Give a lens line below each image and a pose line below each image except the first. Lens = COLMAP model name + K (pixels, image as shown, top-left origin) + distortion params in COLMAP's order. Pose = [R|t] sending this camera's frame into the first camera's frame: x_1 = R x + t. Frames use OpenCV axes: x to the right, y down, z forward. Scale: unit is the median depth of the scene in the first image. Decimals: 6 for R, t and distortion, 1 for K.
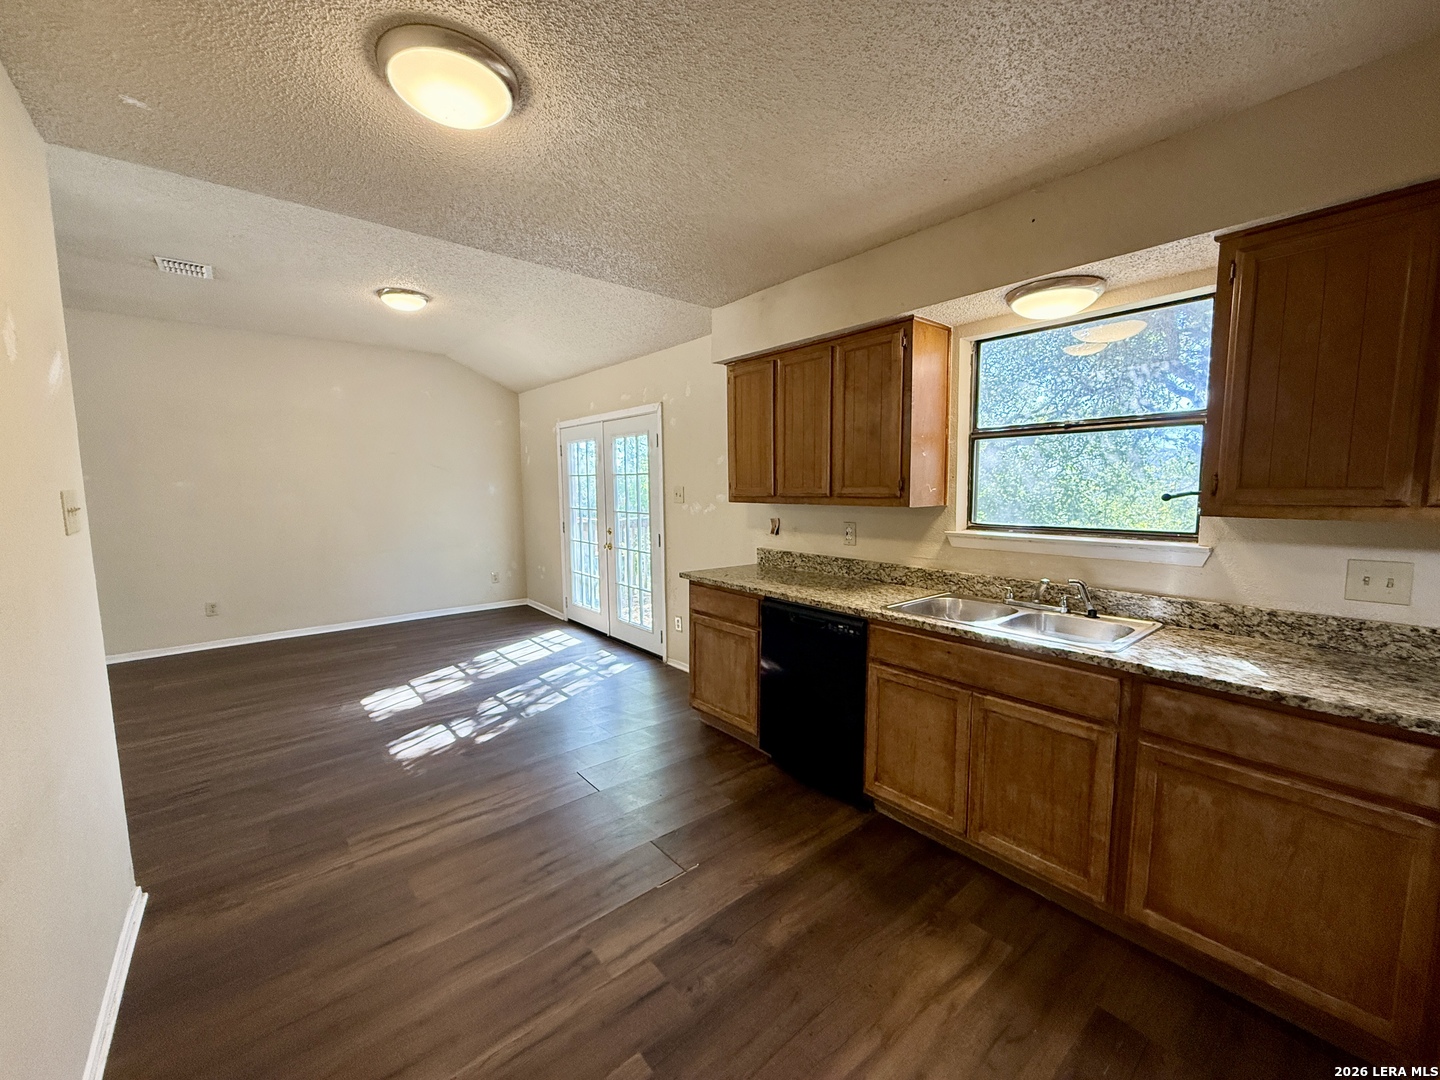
lens RADIAL K [[572.4, 0, 720.0], [0, 572.4, 540.0], [0, 0, 1]] dist [-0.001431, -0.000012]
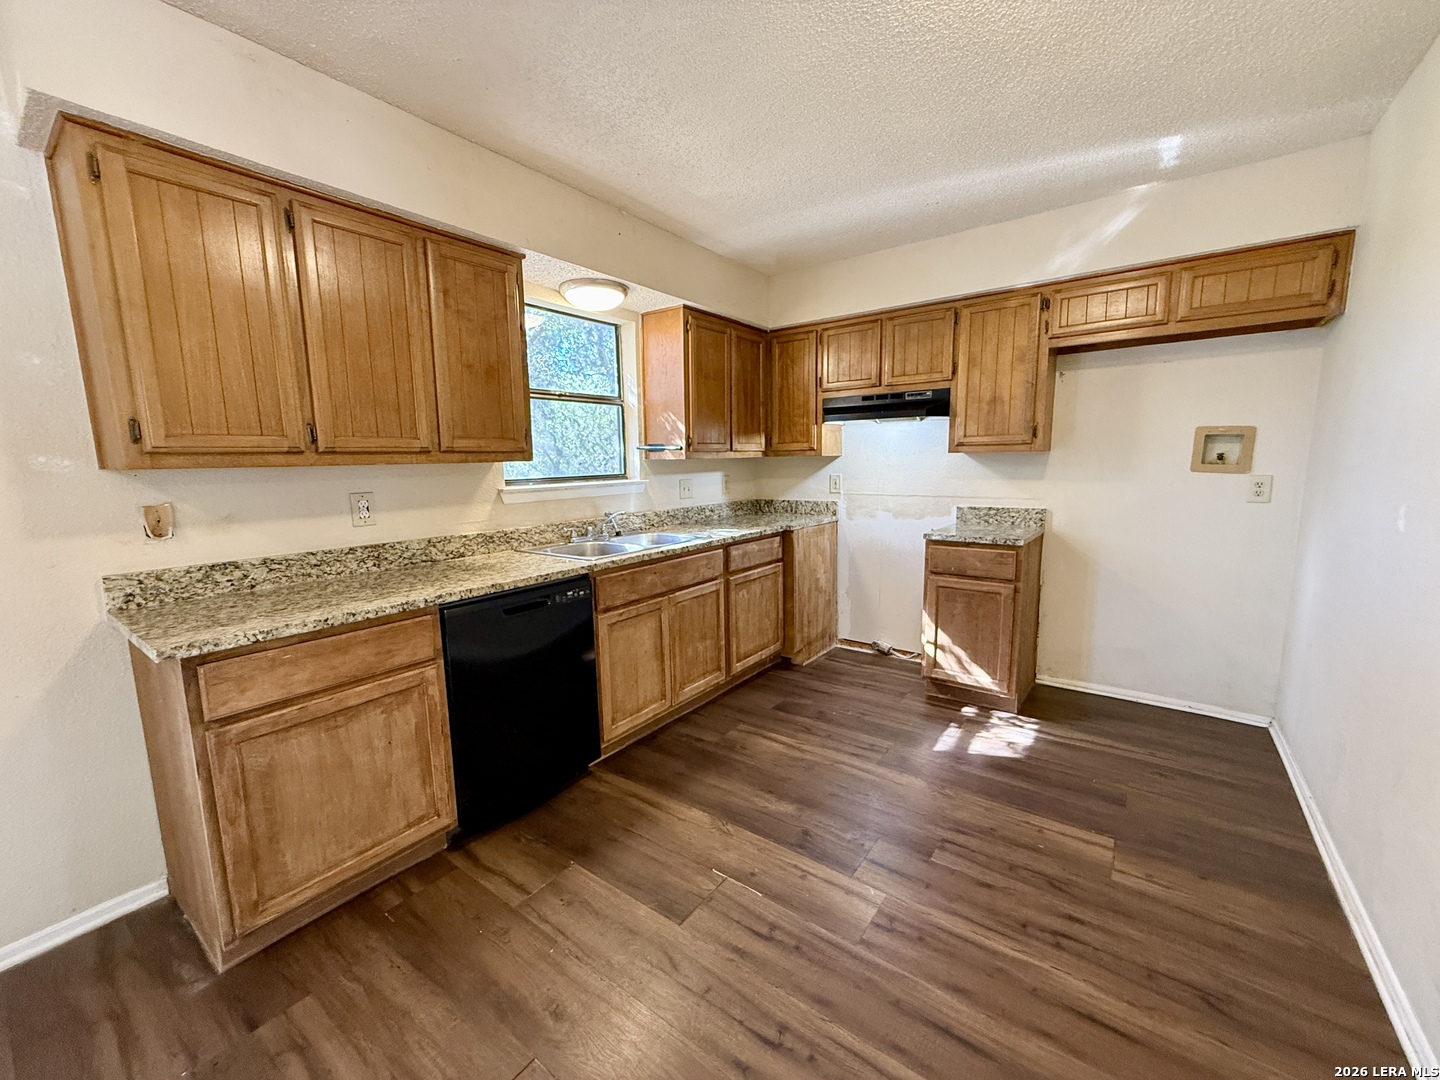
lens RADIAL K [[572.4, 0, 720.0], [0, 572.4, 540.0], [0, 0, 1]] dist [-0.001431, -0.000012]
pose [[-0.232162, -0.128769, 0.964116, -0.570768], [0.112059, 0.981058, 0.158016, -0.037368], [-0.966201, 0.144723, -0.213335, 0.781575]]
